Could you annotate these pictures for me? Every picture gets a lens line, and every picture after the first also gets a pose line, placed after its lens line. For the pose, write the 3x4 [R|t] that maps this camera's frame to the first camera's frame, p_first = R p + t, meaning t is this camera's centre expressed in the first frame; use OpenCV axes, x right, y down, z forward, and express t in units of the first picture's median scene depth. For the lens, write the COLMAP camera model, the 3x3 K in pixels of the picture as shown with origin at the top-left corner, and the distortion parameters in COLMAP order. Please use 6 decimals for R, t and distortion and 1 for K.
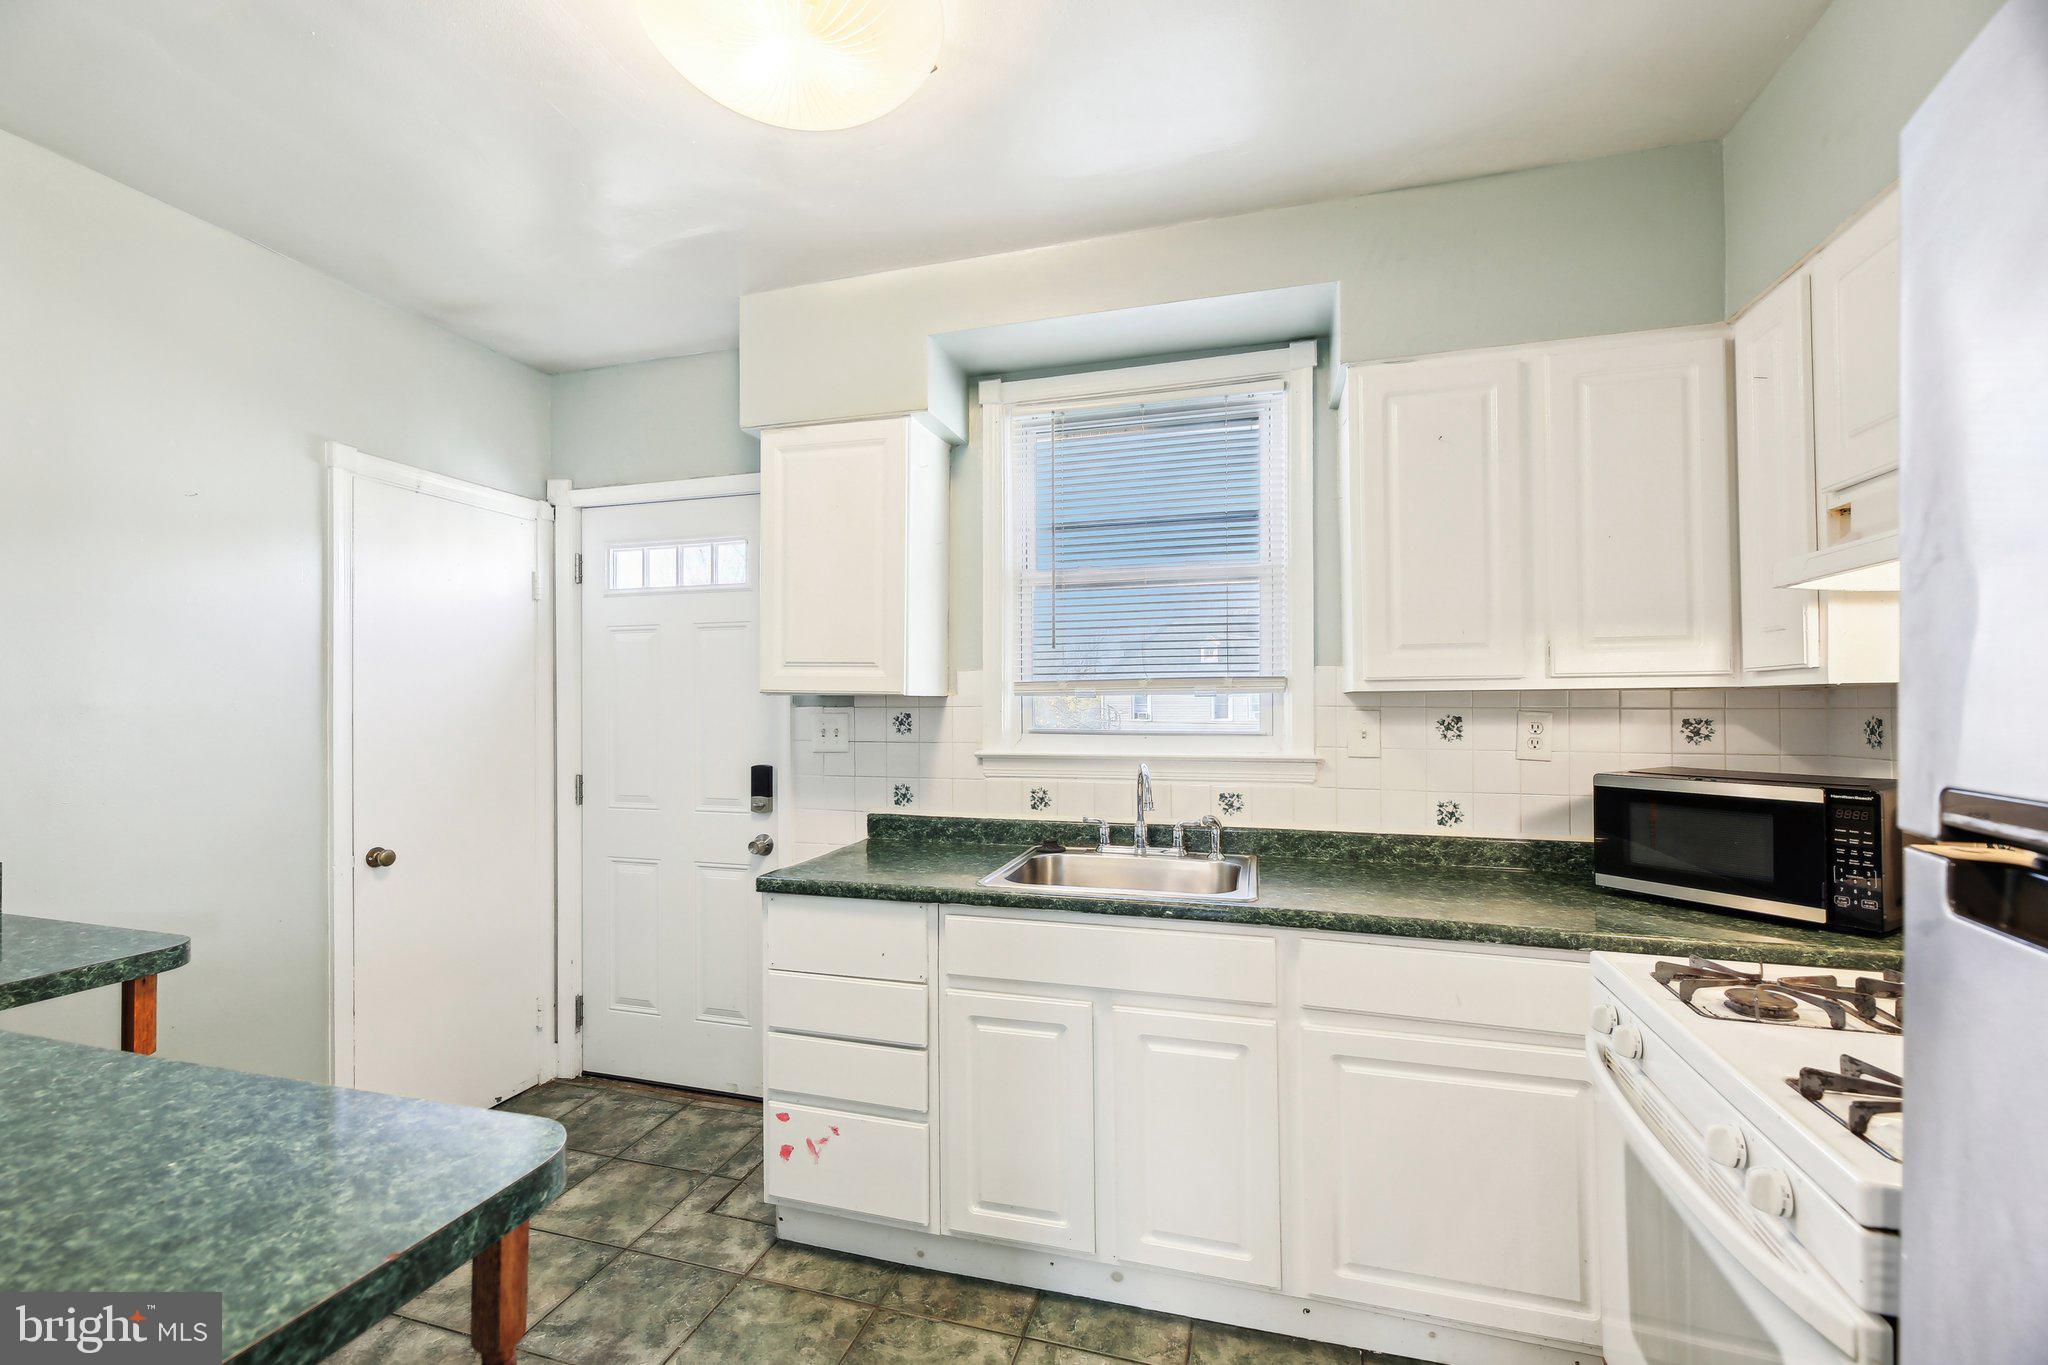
lens RADIAL K [[883.9, 0, 1025.4], [0, 883.9, 708.3], [0, 0, 1]] dist [0.045159, -0.000200]
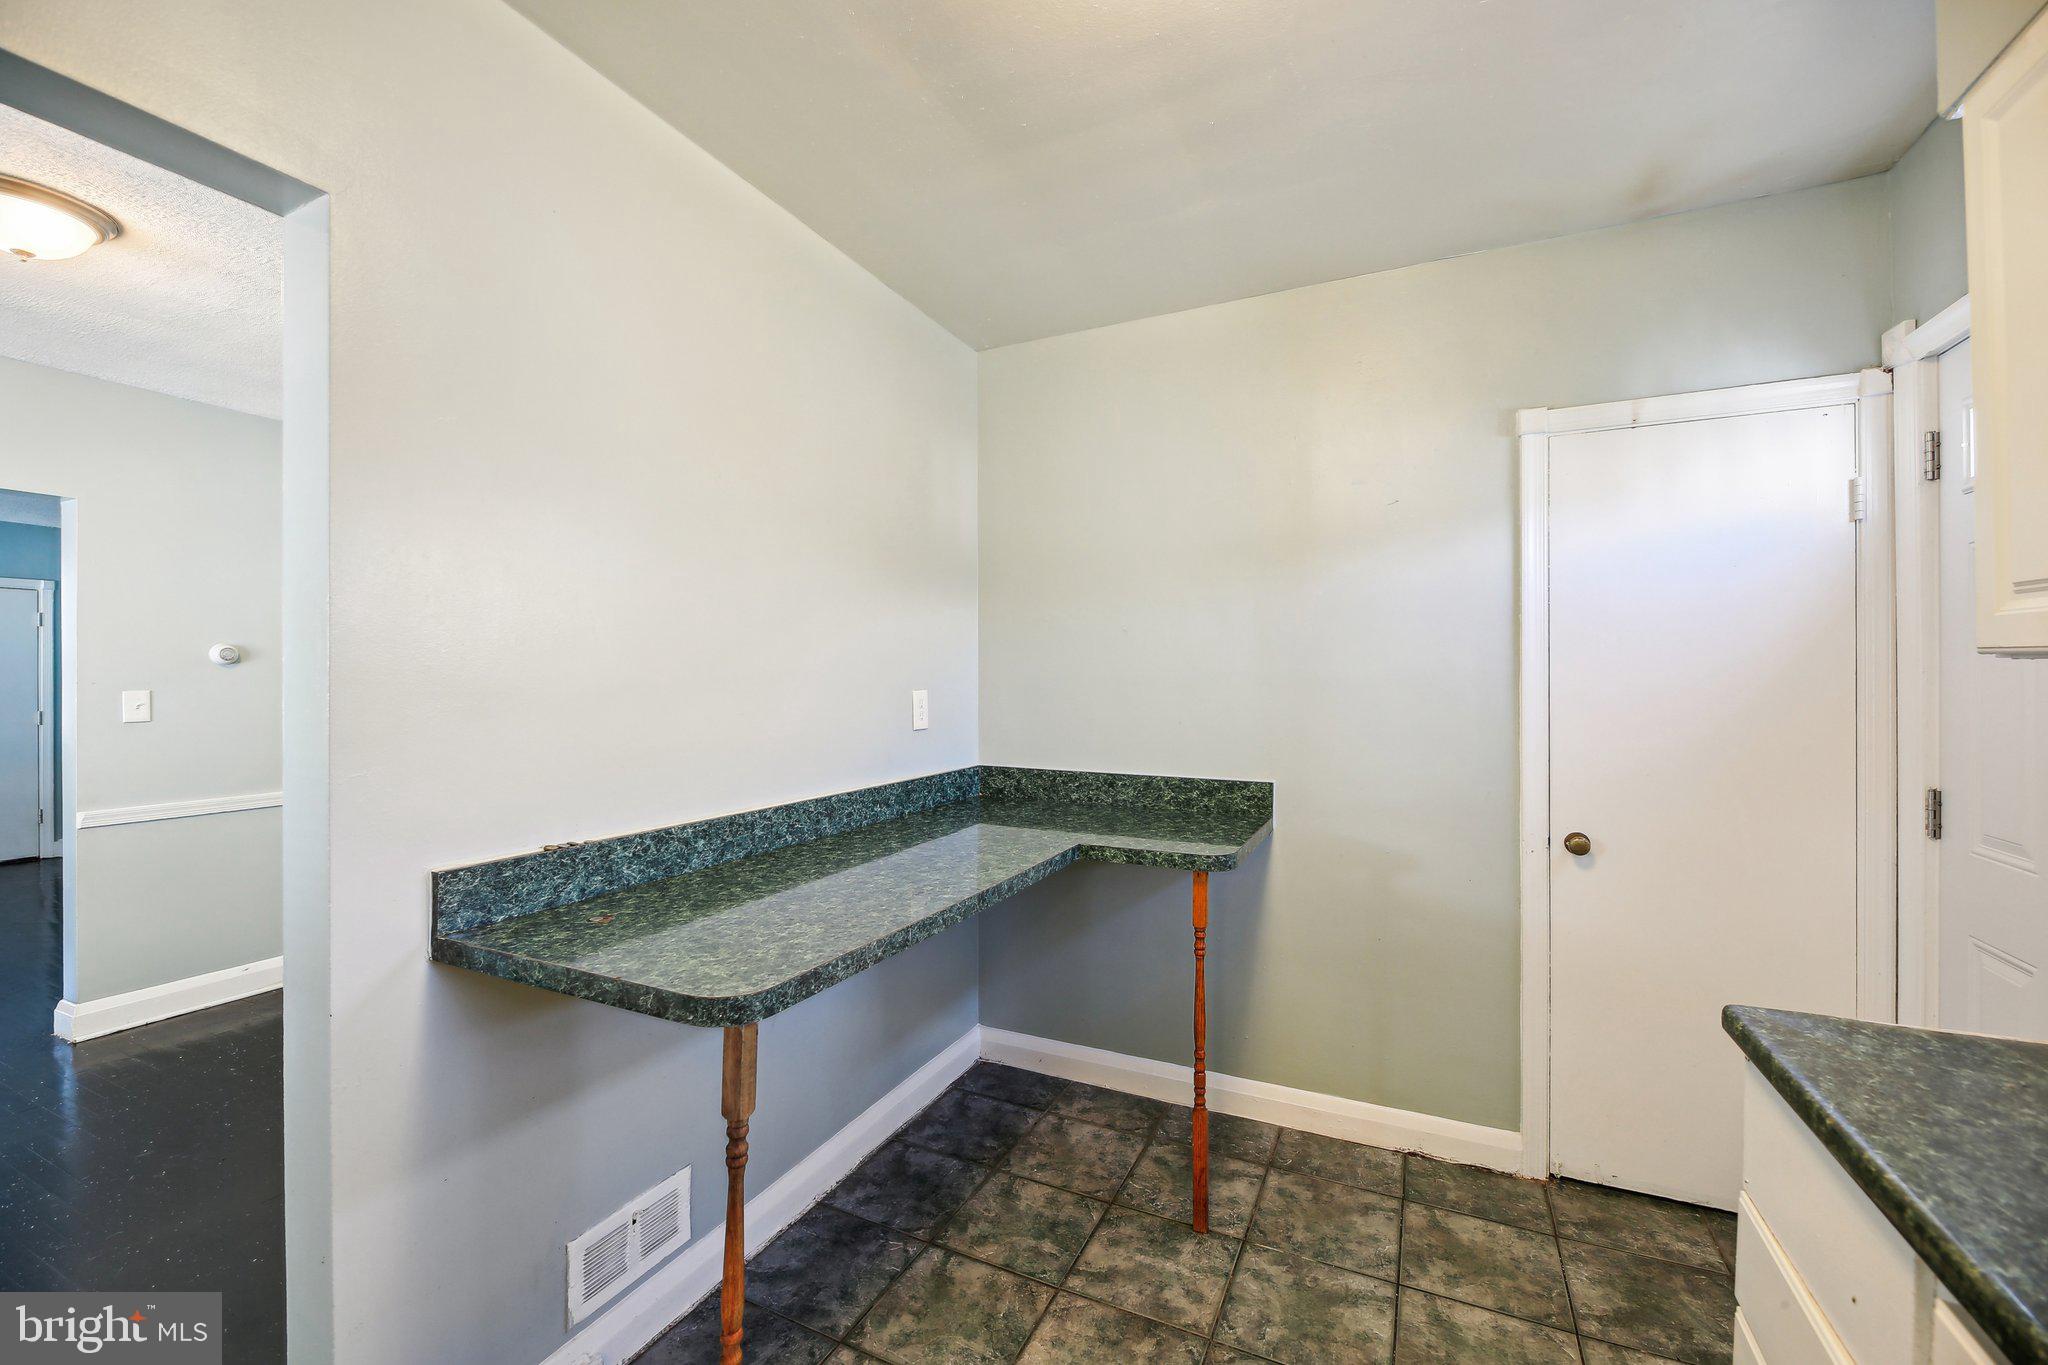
lens RADIAL K [[870.0, 0, 986.0], [0, 870.0, 680.9], [0, 0, 1]] dist [-0.000118, -0.000046]
pose [[-0.182026, 0.003363, -0.983288, 0.257979], [-0.000862, 0.999993, 0.003579, -0.003488], [0.983293, 0.001499, -0.182022, 0.582534]]
